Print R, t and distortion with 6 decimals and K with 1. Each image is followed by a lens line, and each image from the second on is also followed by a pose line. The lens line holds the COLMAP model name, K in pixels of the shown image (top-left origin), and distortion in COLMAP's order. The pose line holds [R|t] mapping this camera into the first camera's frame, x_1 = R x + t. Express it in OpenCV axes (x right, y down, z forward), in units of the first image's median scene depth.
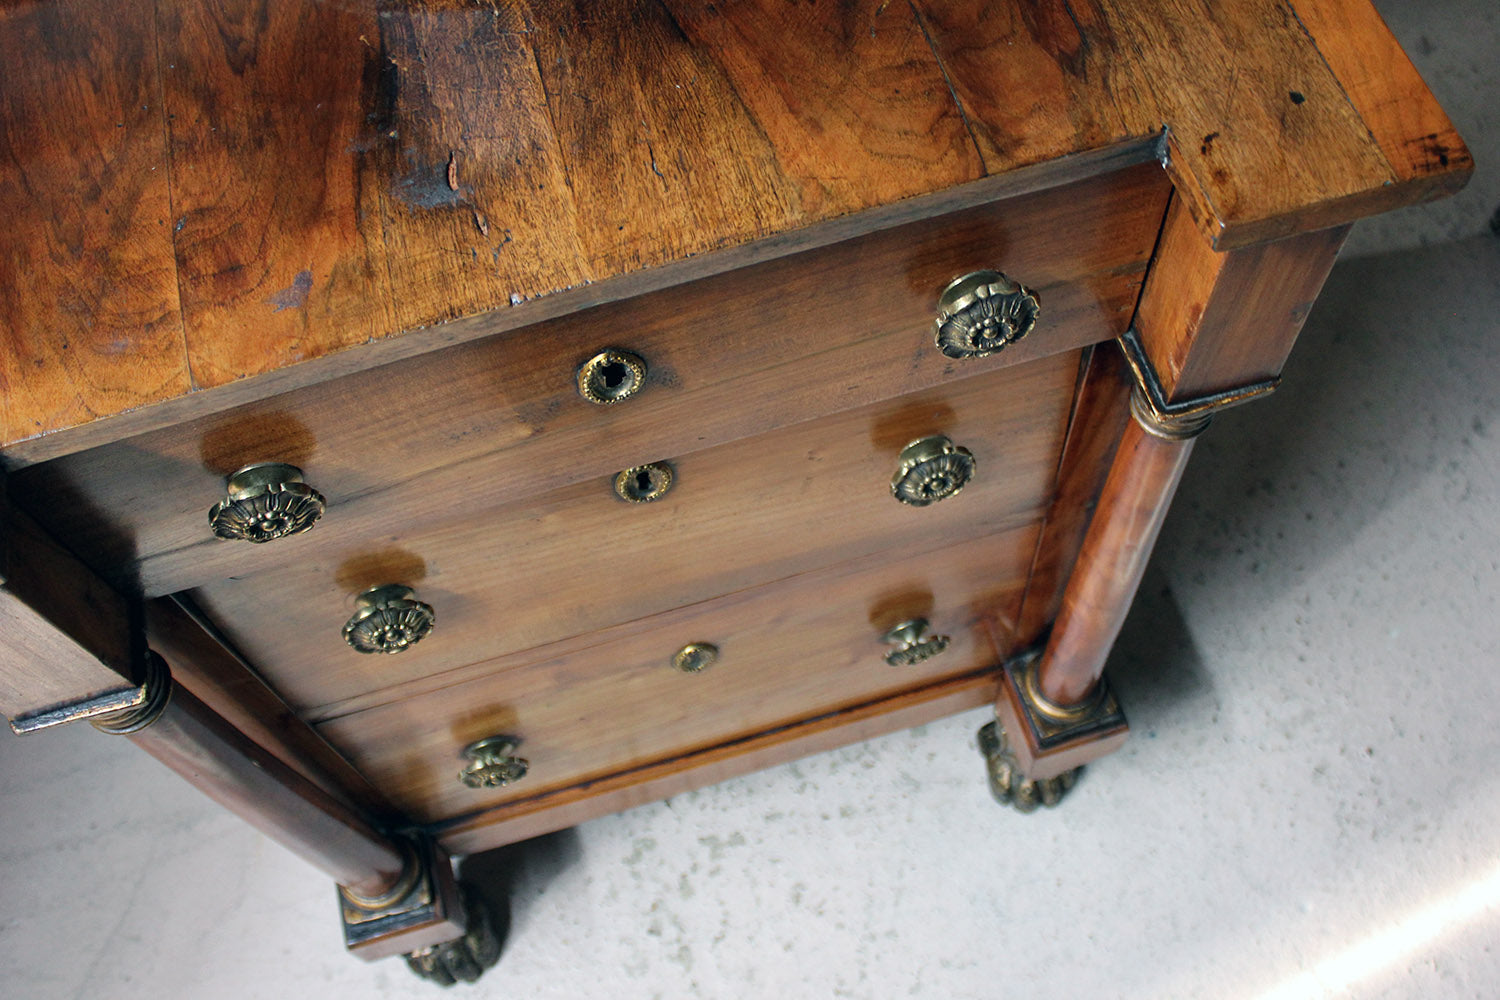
lens RADIAL K [[1485.6, 0, 756.4], [0, 1485.6, 529.1], [0, 0, 1]] dist [-0.093246, 0.000000]
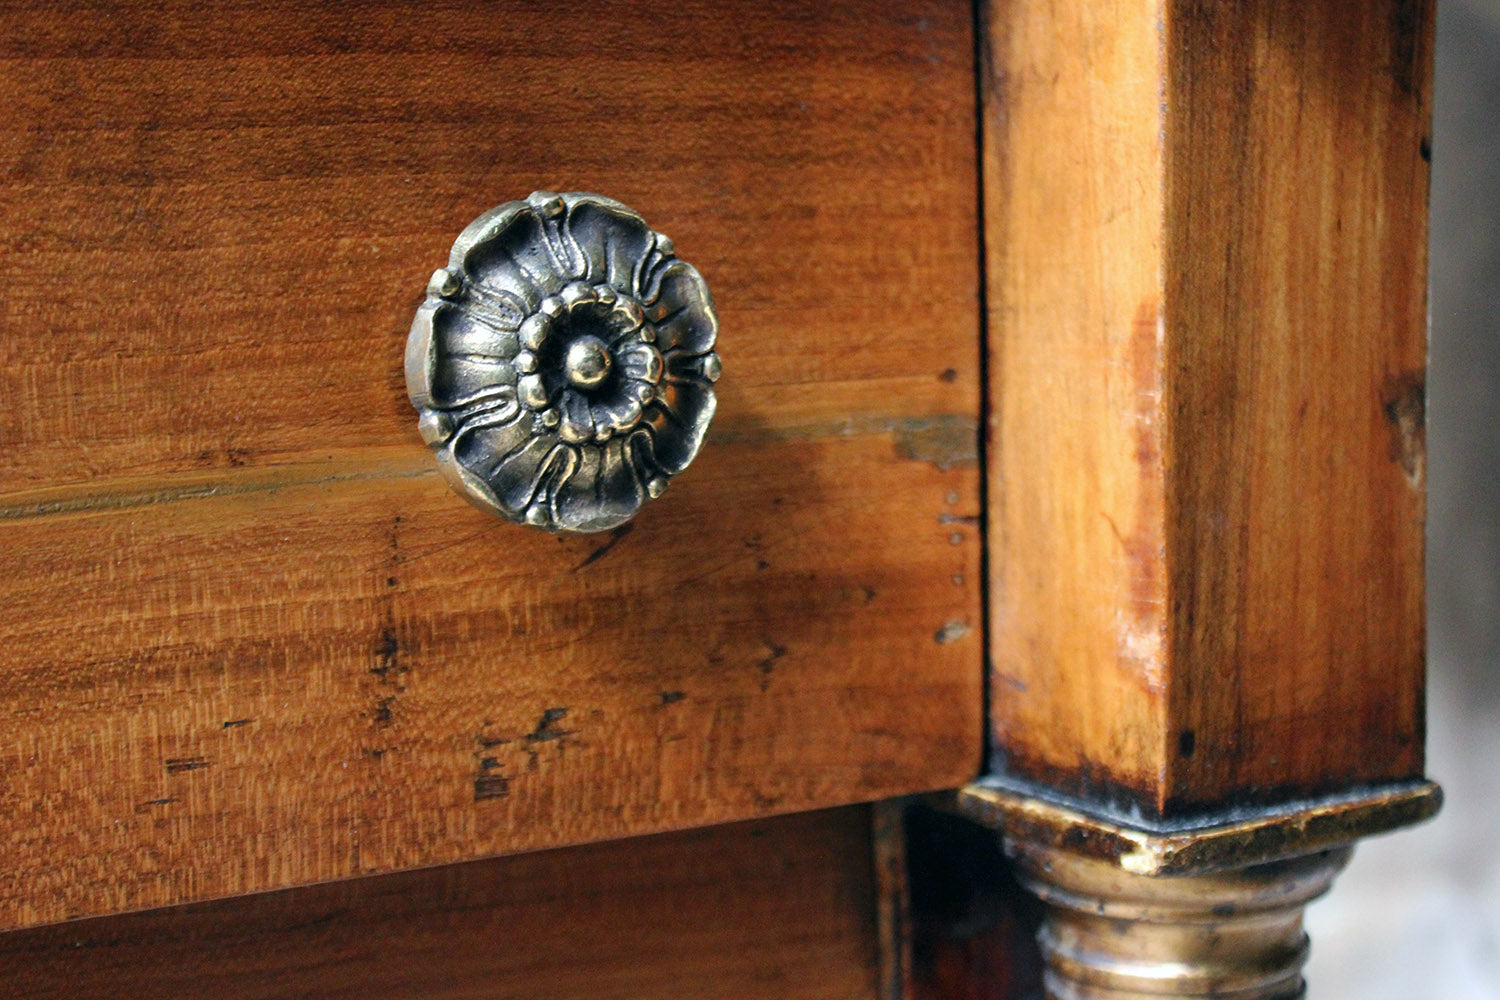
lens RADIAL K [[2452.2, 0, 746.6], [0, 2452.2, 494.8], [0, 0, 1]] dist [-0.041036, 0.000000]
pose [[0.962061, 0.002507, 0.272825, 0.042044], [0.233050, 0.512410, -0.826513, 0.340645], [-0.141870, 0.858738, 0.492385, 0.743612]]
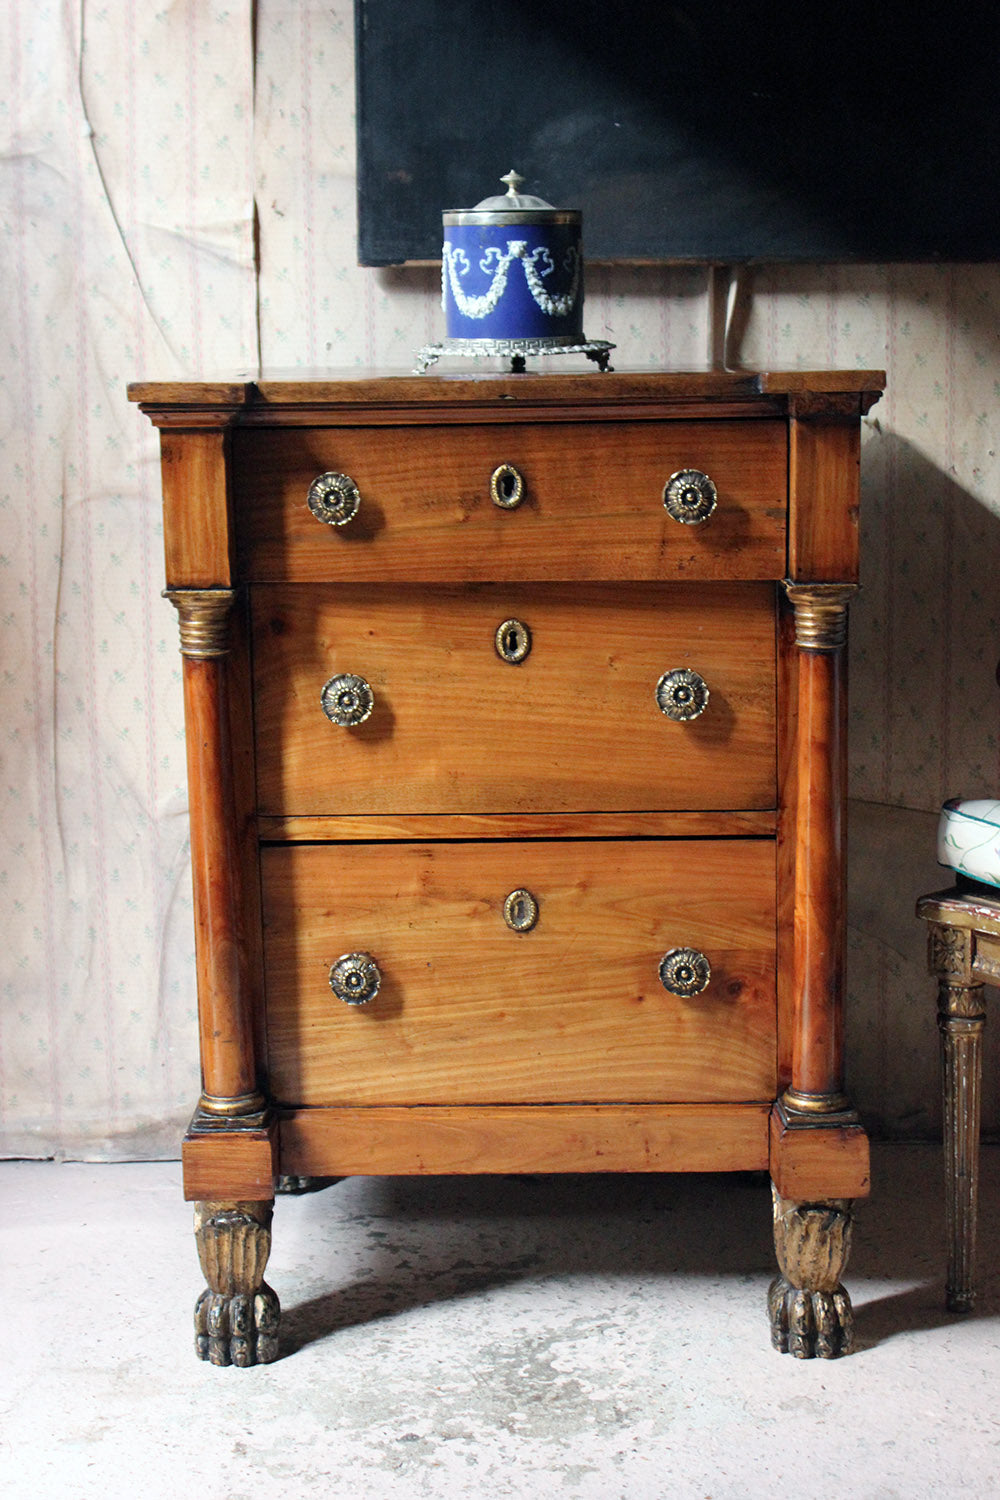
lens RADIAL K [[2352.3, 0, 499.5], [0, 2352.3, 763.0], [0, 0, 1]] dist [-0.005766, 0.000000]
pose [[0.955173, 0.089087, -0.282326, 0.850334], [-0.279535, 0.585444, -0.760996, 2.611370], [0.097491, 0.805803, 0.584103, -0.625734]]
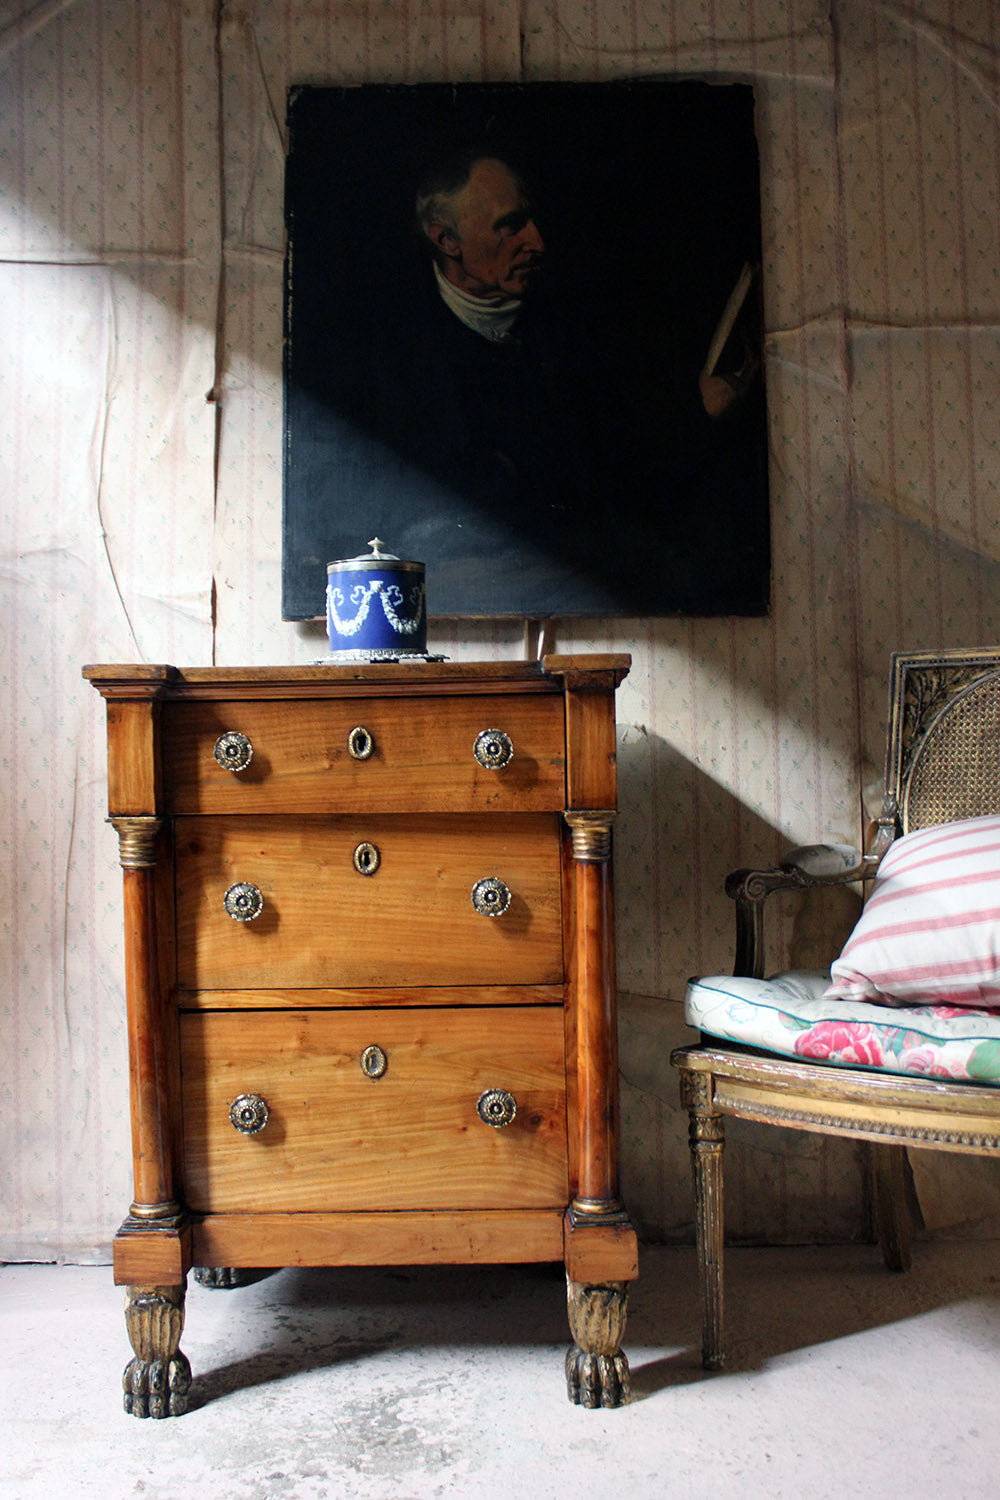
lens RADIAL K [[1473.8, 0, 484.6], [0, 1473.8, 742.7], [0, 0, 1]] dist [-0.091785, 0.000000]
pose [[0.961803, 0.031433, -0.271931, 0.892419], [-0.258421, 0.431924, -0.864095, 2.257727], [0.090292, 0.901362, 0.423549, -0.193133]]
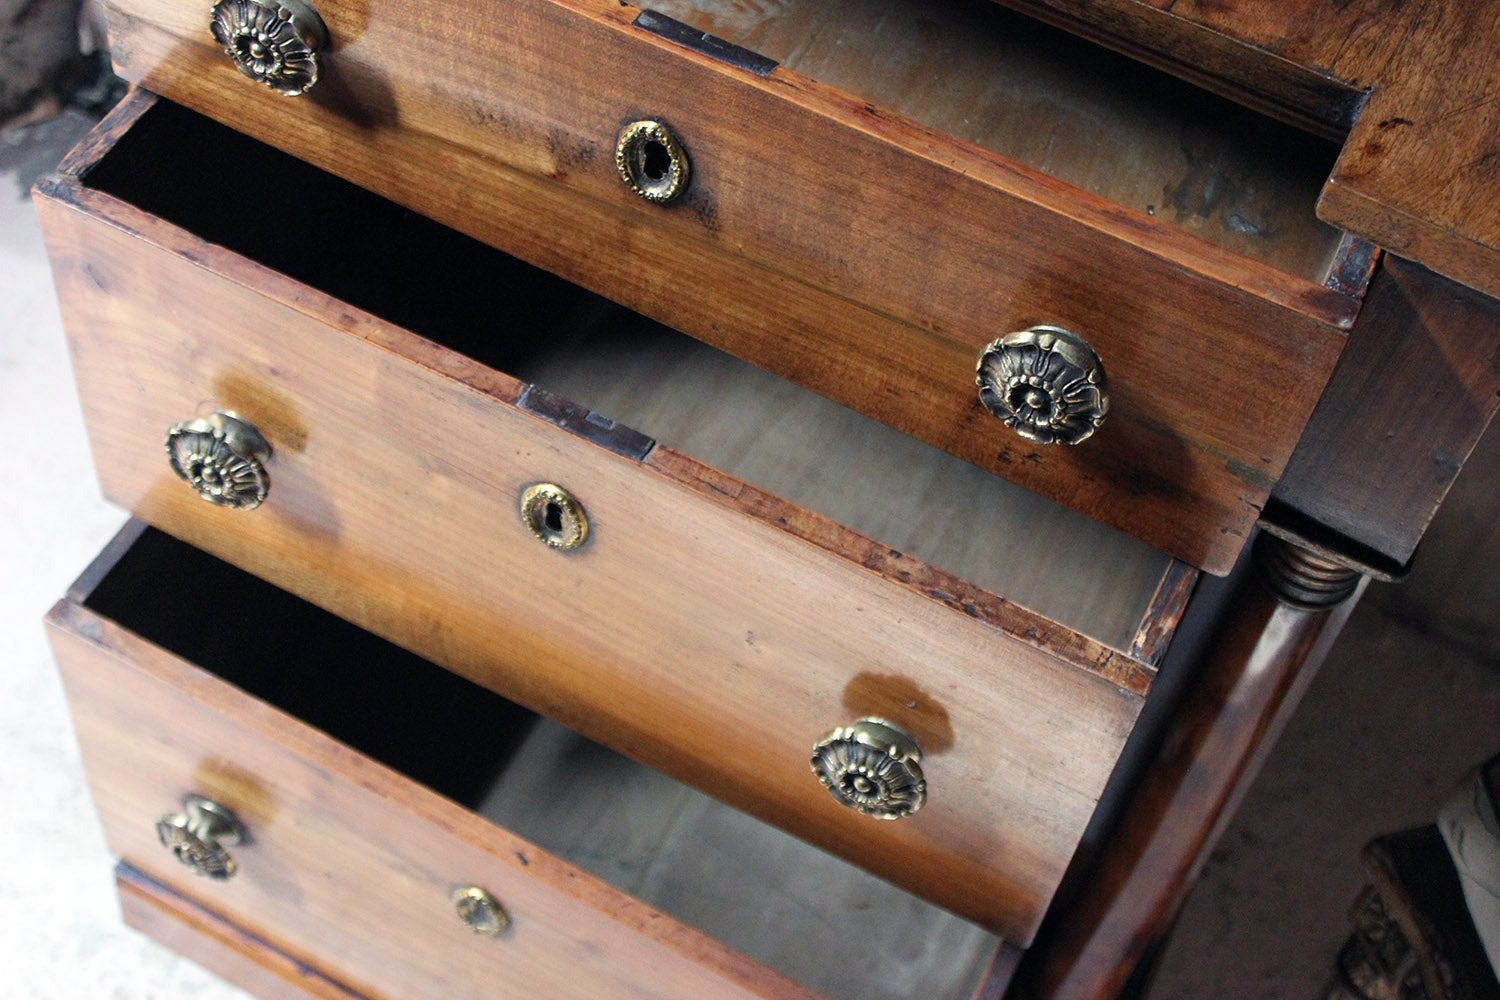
lens RADIAL K [[2184.5, 0, 756.5], [0, 2184.5, 504.6], [0, 0, 1]] dist [-0.027719, 0.000000]
pose [[0.734226, 0.617684, -0.281740, 0.412911], [-0.662246, 0.742992, -0.096912, 0.123586], [0.149470, 0.257737, 0.954584, -0.140639]]
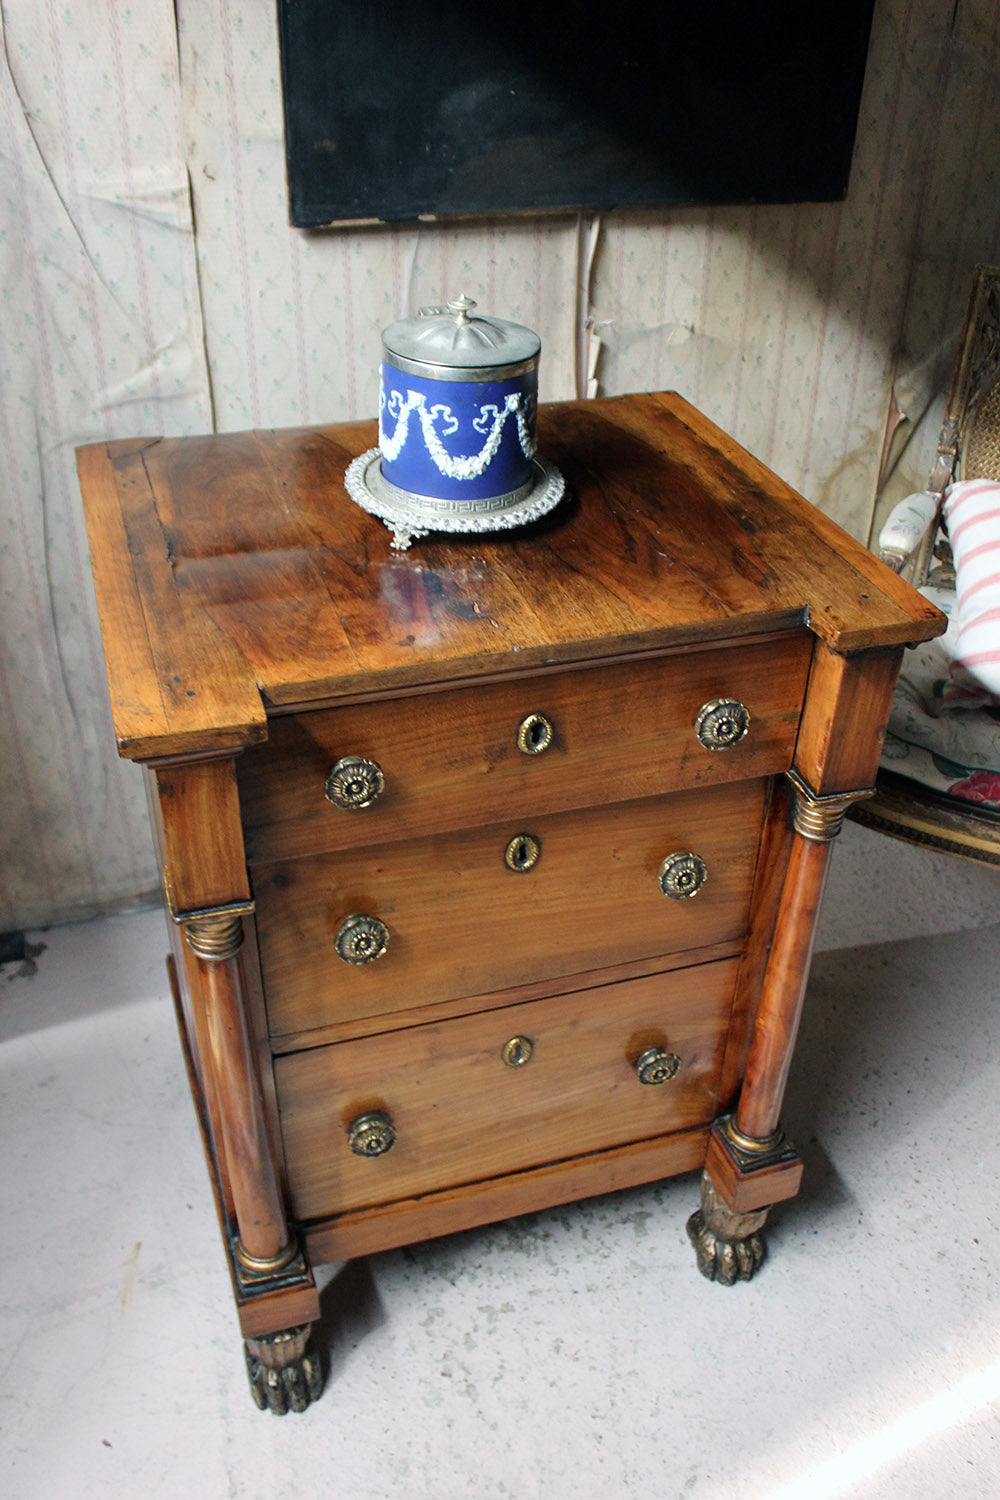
lens RADIAL K [[1375.5, 0, 505.9], [0, 1375.5, 804.6], [0, 0, 1]] dist [-0.096998, 0.000000]
pose [[0.995766, 0.035390, 0.084843, -0.275421], [0.008202, 0.885042, -0.465439, 0.783648], [-0.091561, 0.464164, 0.881004, -0.507933]]
